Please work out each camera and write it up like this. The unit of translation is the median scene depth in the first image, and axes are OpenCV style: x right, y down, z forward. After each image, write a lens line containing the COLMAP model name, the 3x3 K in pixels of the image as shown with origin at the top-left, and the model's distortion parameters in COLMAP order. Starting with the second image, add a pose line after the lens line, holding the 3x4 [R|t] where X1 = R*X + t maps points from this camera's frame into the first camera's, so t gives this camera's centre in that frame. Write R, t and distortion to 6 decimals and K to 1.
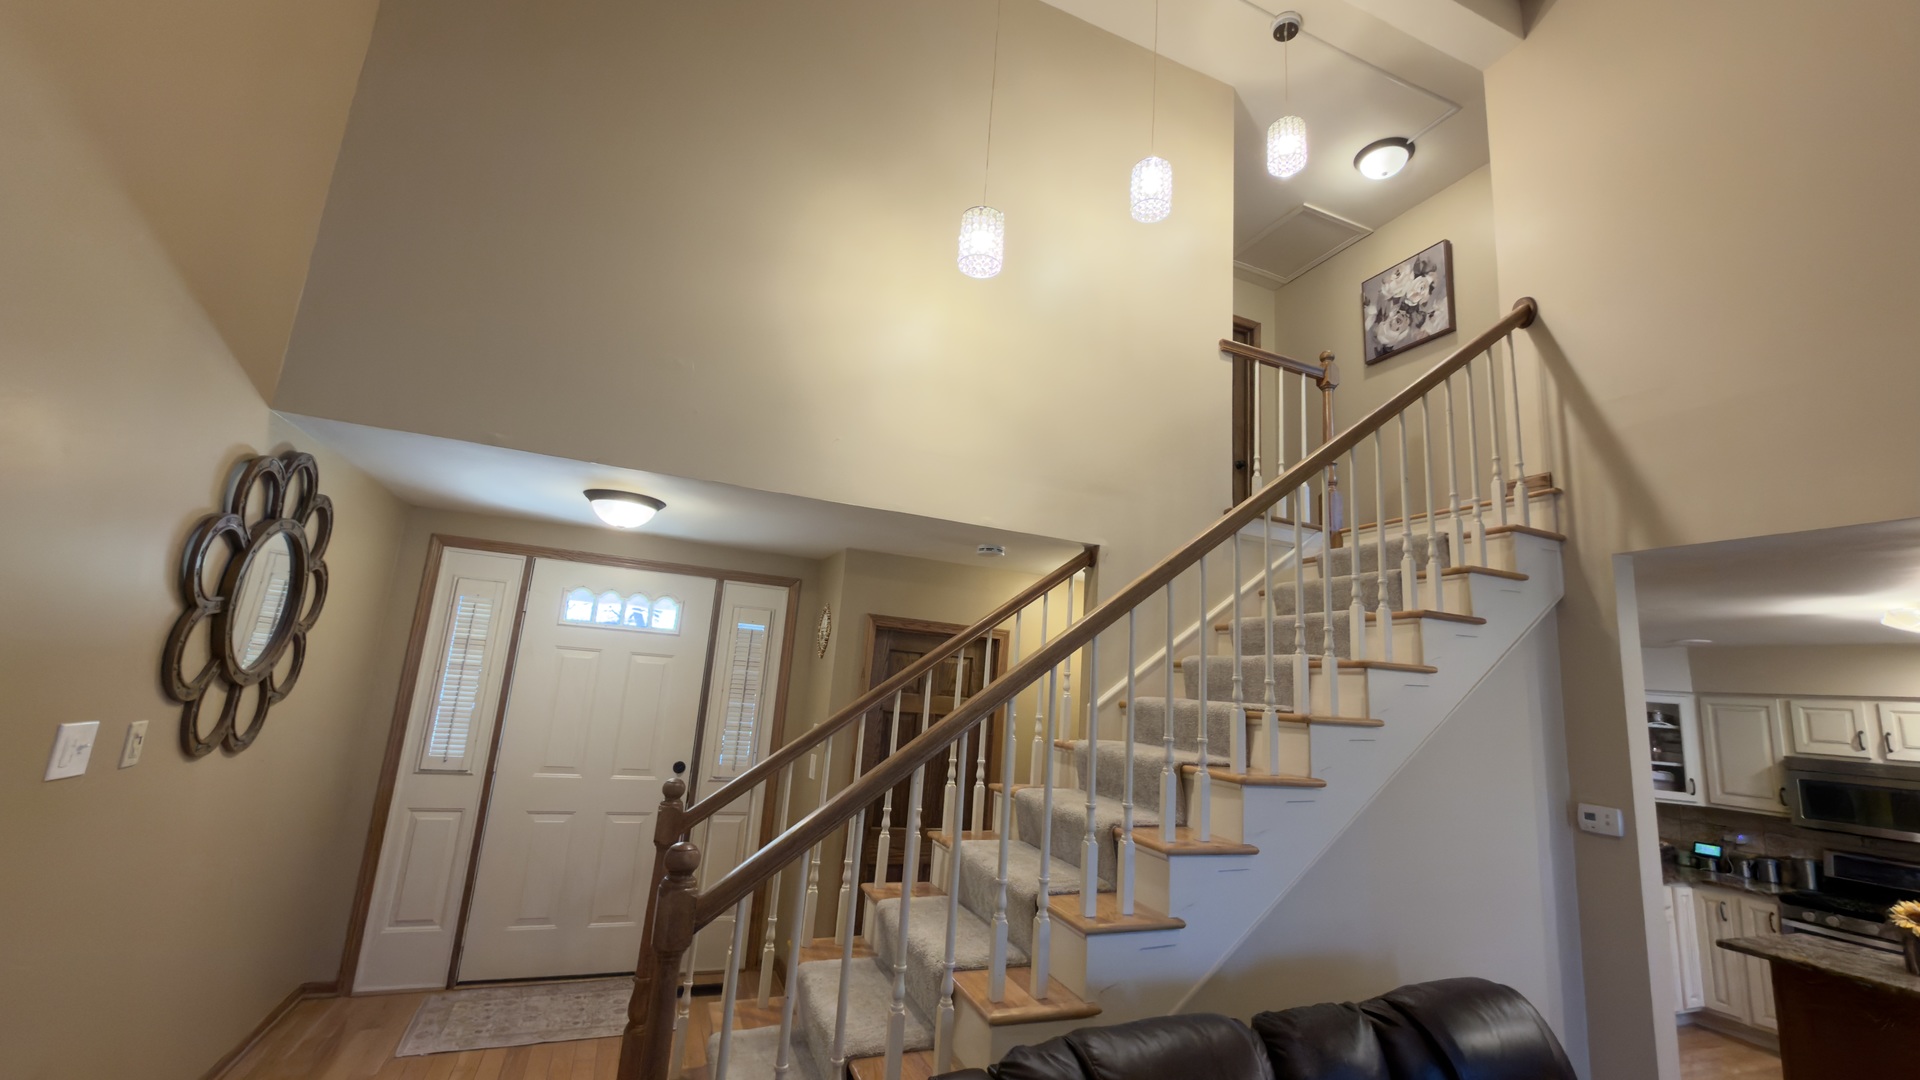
lens RADIAL K [[761.5, 0, 960.0], [0, 761.5, 540.0], [0, 0, 1]] dist [-0.002388, 0.000013]
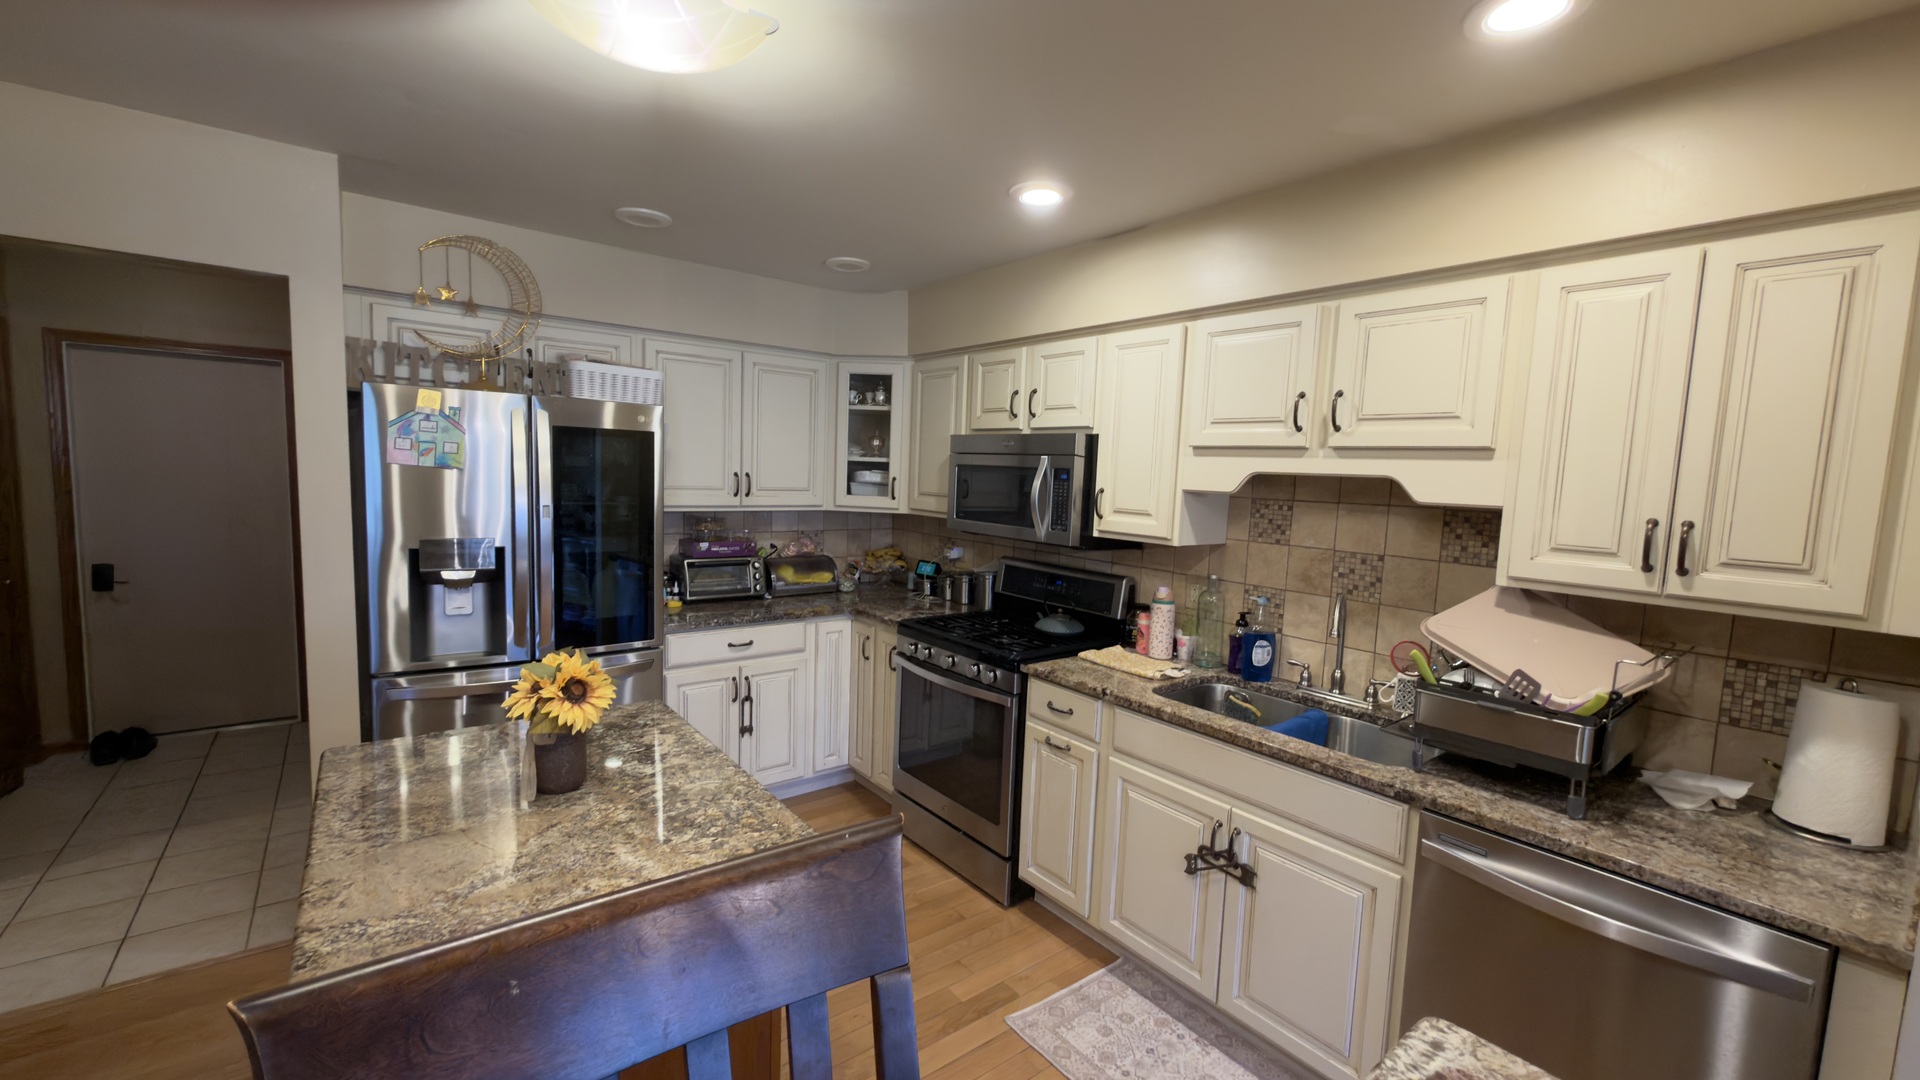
lens RADIAL K [[766.7, 0, 964.3], [0, 766.7, 543.3], [0, 0, 1]] dist [0.003323, 0.000410]
pose [[0.960498, -0.065548, 0.270456, 1.354259], [-0.019320, 0.953812, 0.299781, 0.253309], [-0.277615, -0.293164, 0.914869, 0.489916]]
